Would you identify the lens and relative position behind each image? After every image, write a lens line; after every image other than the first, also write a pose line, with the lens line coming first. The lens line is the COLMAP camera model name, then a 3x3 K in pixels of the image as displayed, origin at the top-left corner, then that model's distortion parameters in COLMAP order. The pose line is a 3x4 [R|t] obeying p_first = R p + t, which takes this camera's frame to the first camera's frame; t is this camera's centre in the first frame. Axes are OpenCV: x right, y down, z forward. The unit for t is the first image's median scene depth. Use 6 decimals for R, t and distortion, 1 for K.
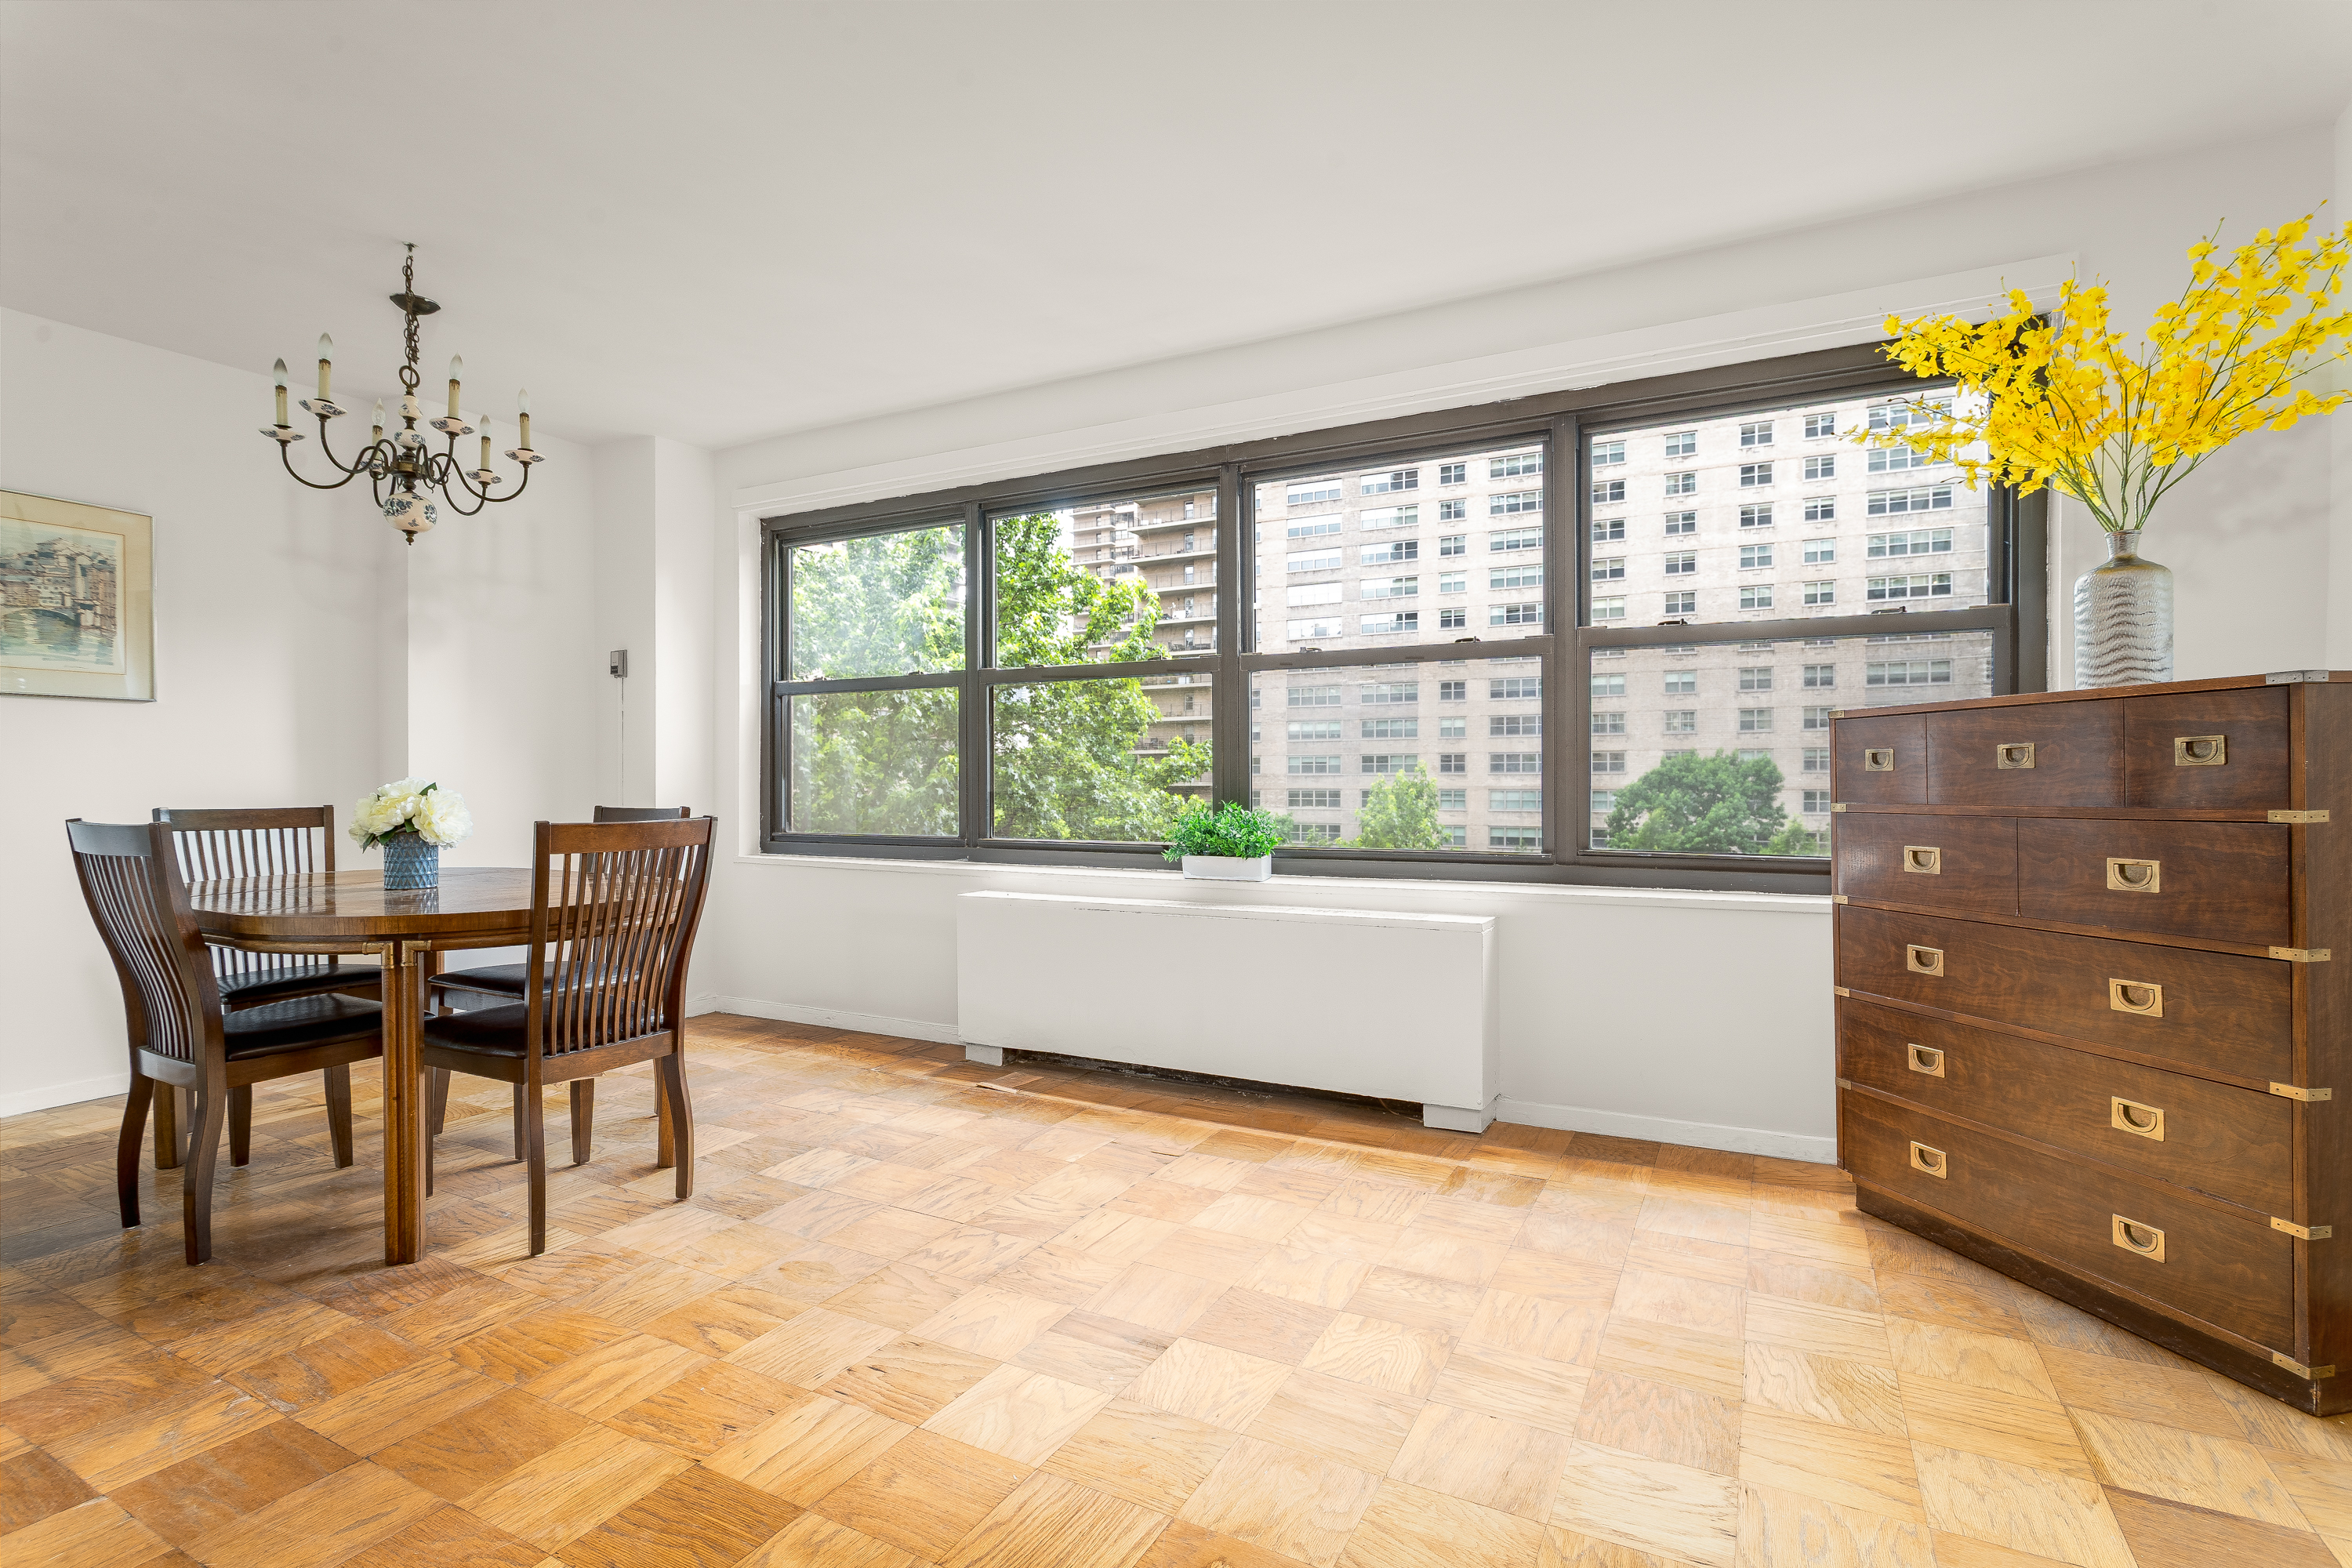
lens RADIAL K [[1136.1, 0, 1177.2], [0, 1136.1, 791.9], [0, 0, 1]] dist [-0.004059, -0.000425]
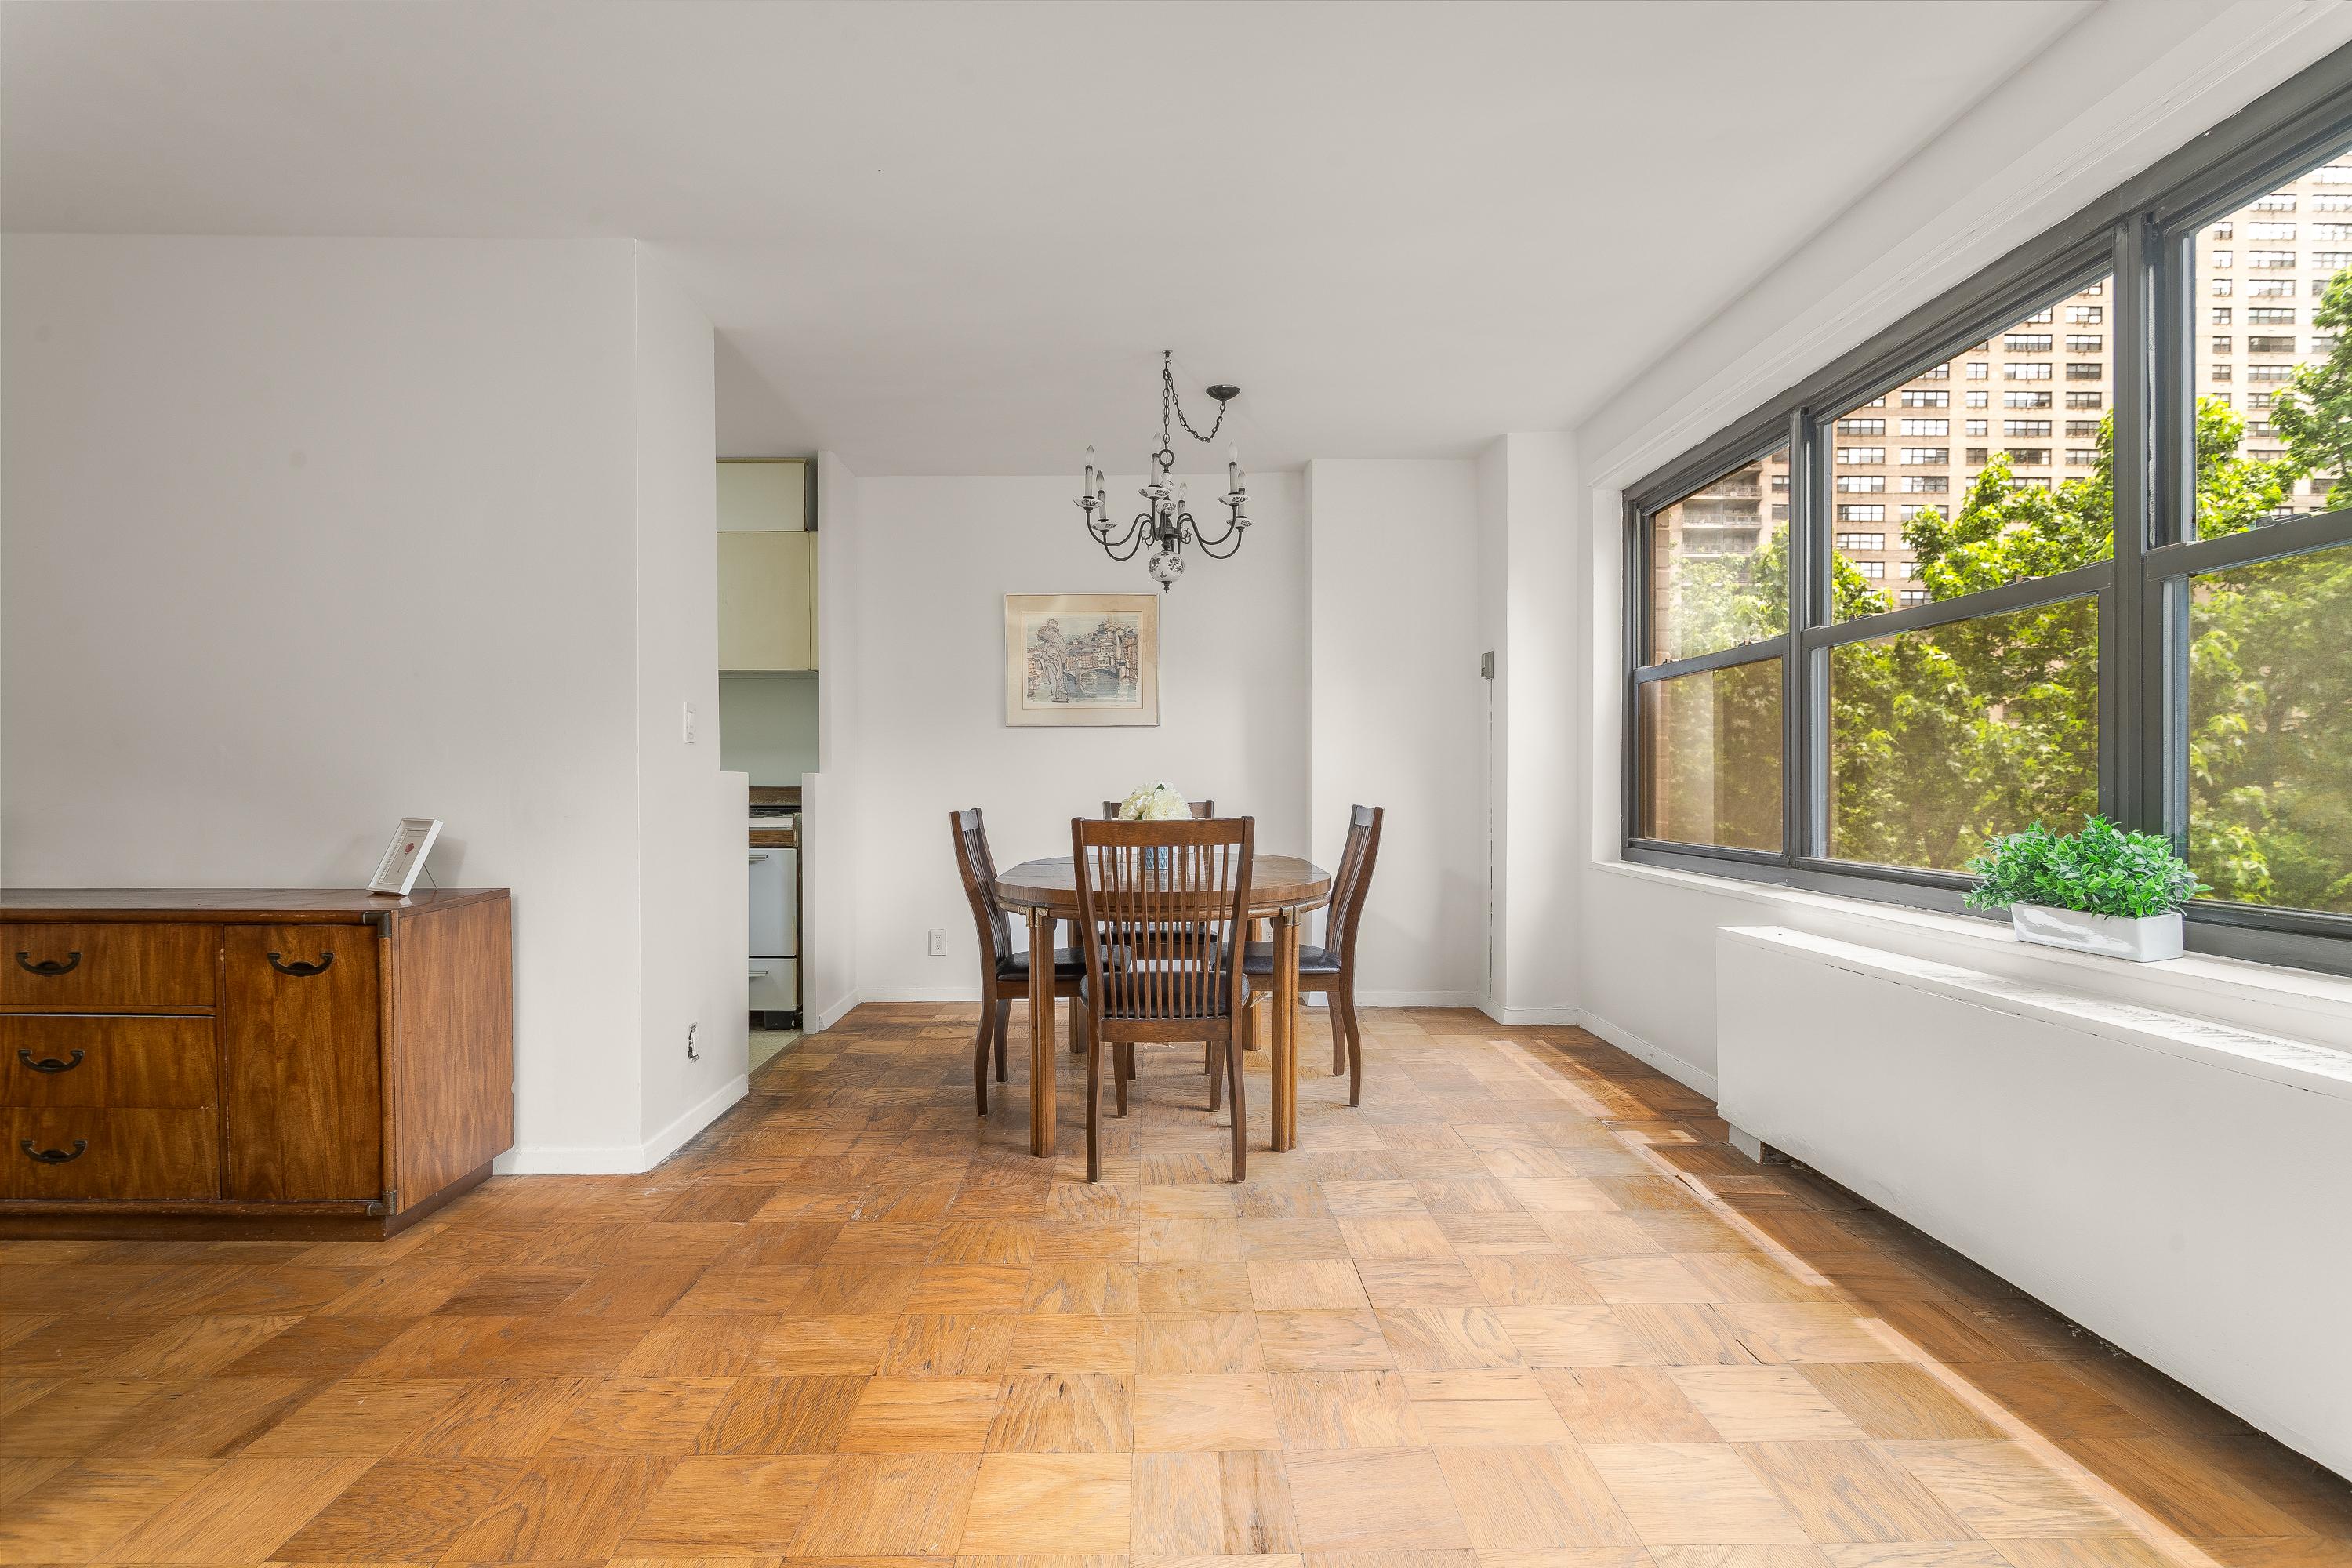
lens RADIAL K [[1136.1, 0, 1172.9], [0, 1136.1, 785.8], [0, 0, 1]] dist [-0.004059, -0.000425]
pose [[0.471553, 0.001618, -0.881836, 0.479833], [-0.003386, 0.999994, 0.000024, -0.006713], [0.881831, 0.002975, 0.471556, 0.469078]]
